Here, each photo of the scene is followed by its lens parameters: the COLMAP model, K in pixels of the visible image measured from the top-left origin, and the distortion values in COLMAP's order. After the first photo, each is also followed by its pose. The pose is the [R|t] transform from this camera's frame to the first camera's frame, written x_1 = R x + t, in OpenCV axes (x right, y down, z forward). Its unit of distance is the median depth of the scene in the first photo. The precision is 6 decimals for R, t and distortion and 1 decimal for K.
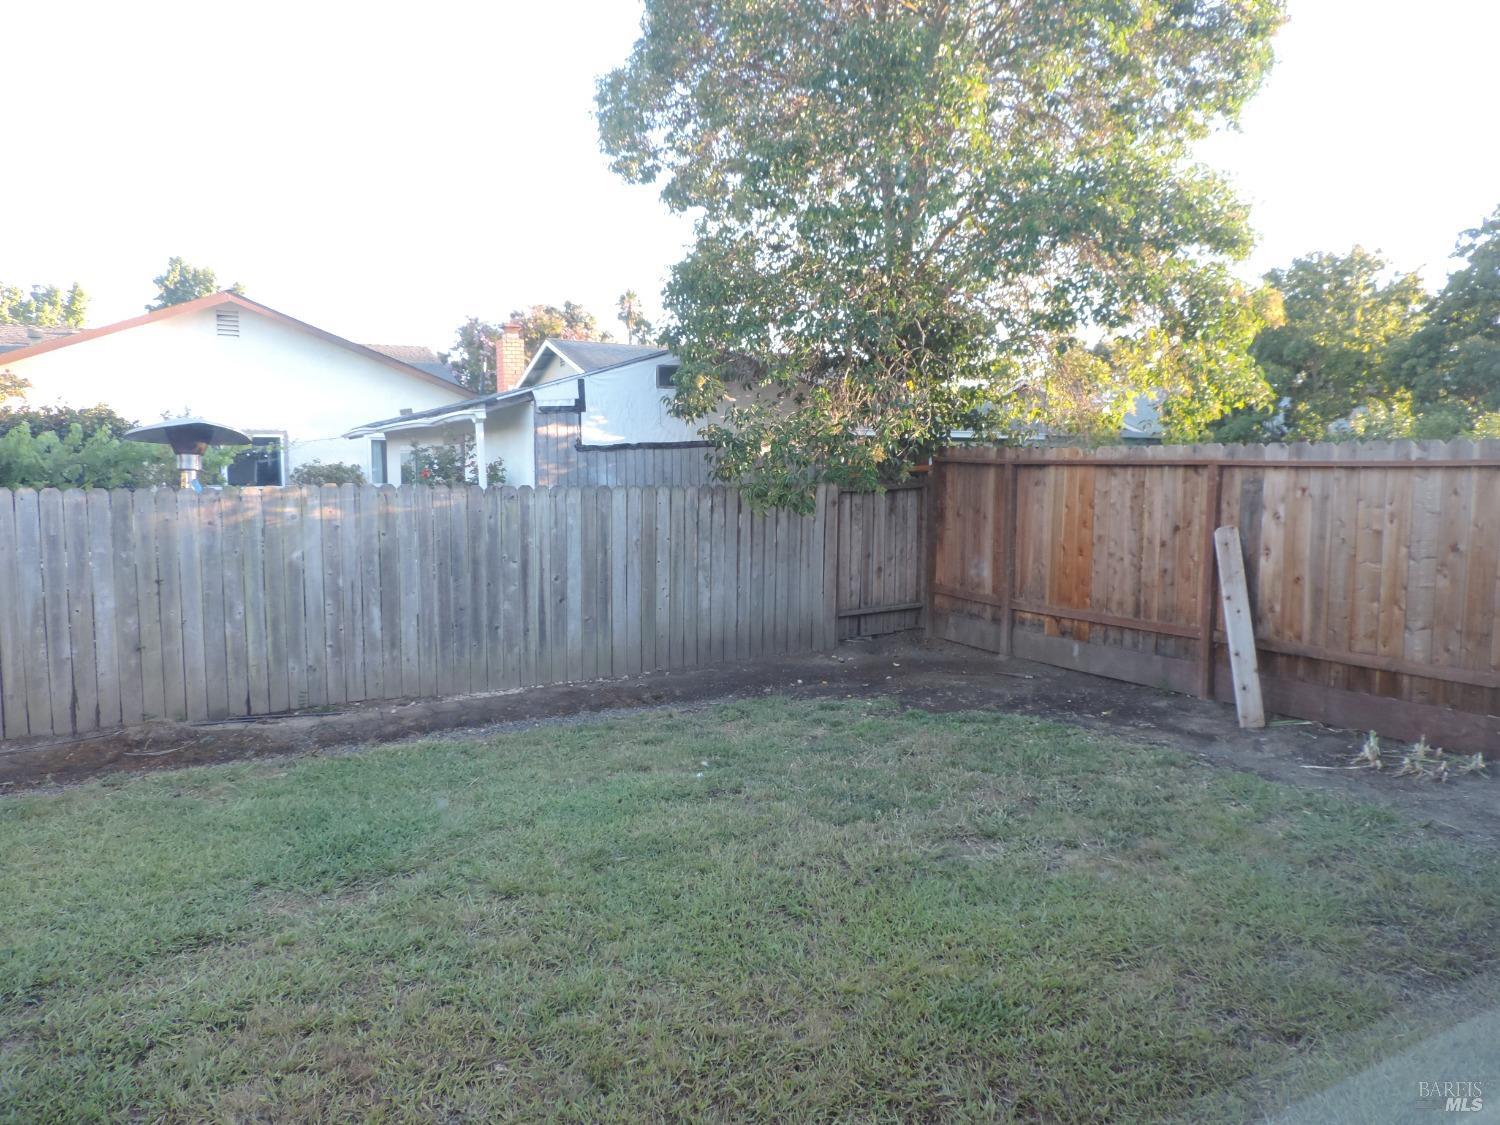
lens RADIAL K [[1058.2, 0, 744.4], [0, 1058.2, 564.7], [0, 0, 1]] dist [-0.011122, 0.005313]
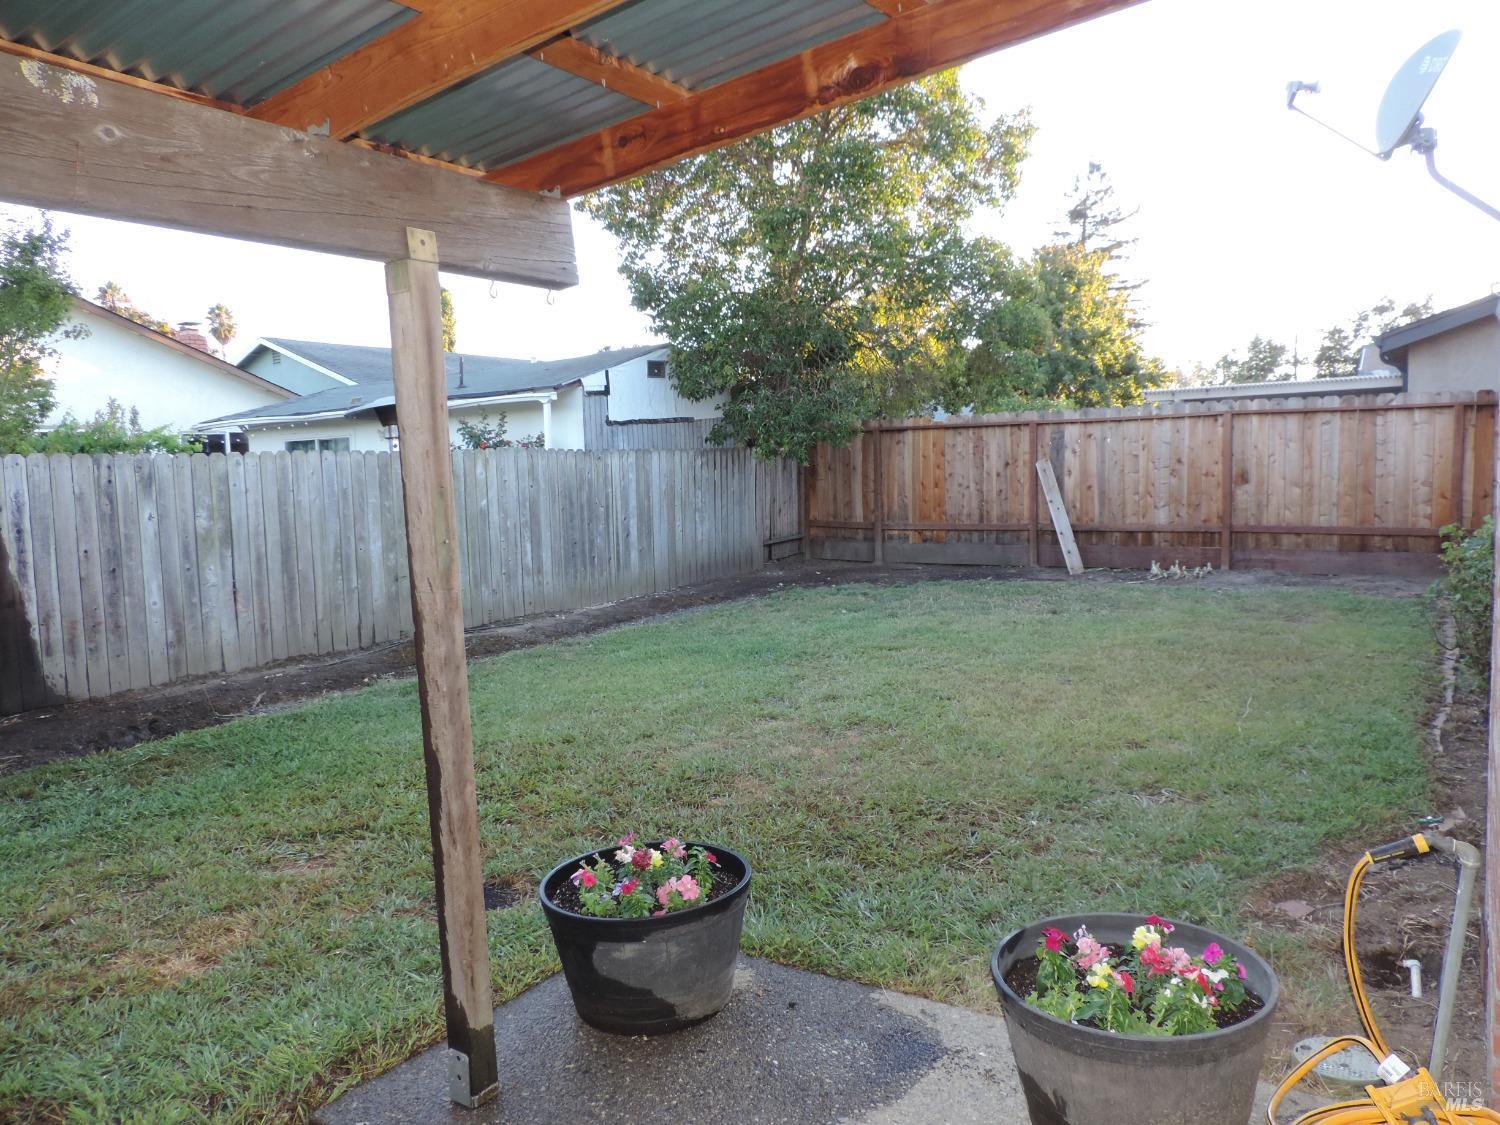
lens RADIAL K [[1058.2, 0, 744.4], [0, 1058.2, 564.7], [0, 0, 1]] dist [-0.011122, 0.005313]
pose [[0.897061, -0.071474, 0.436088, -0.637559], [0.073231, 0.997233, 0.012802, 0.065626], [-0.435796, 0.020451, 0.899813, -0.266789]]
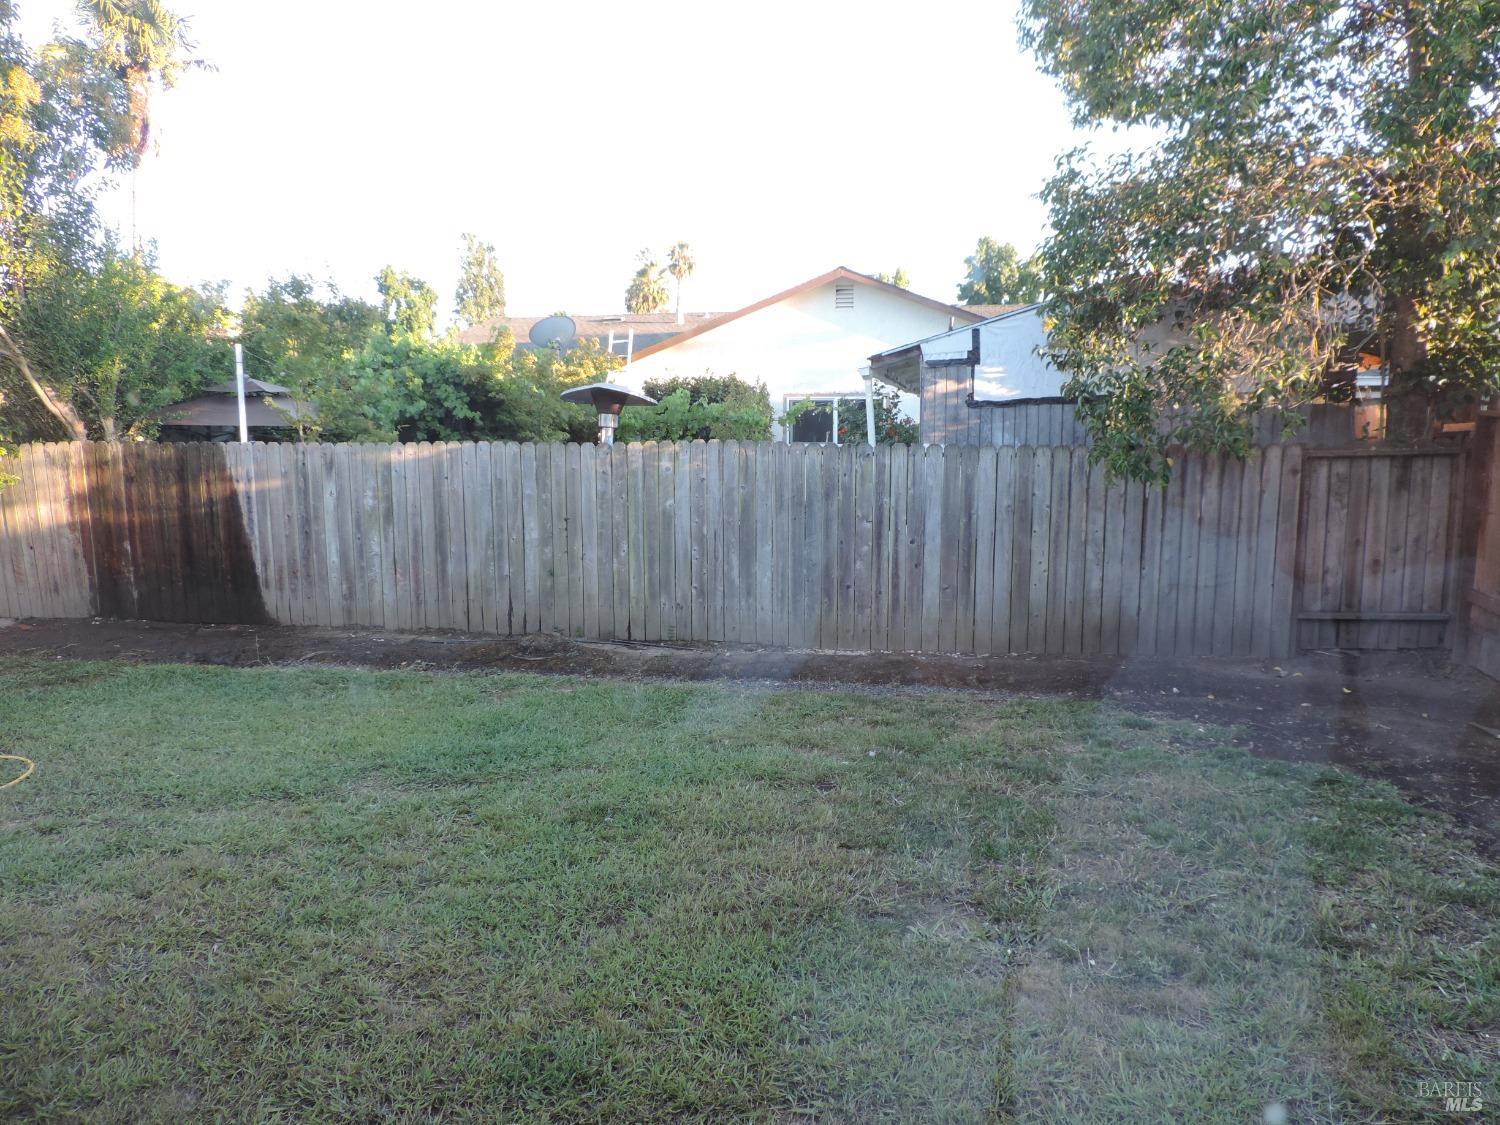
lens RADIAL K [[1049.2, 0, 751.6], [0, 1049.2, 565.8], [0, 0, 1]] dist [-0.025662, -0.008890]
pose [[0.753191, 0.084027, -0.652413, 0.336476], [-0.059107, 0.996441, 0.060097, -0.013862], [0.655141, -0.006702, 0.755477, 0.195017]]
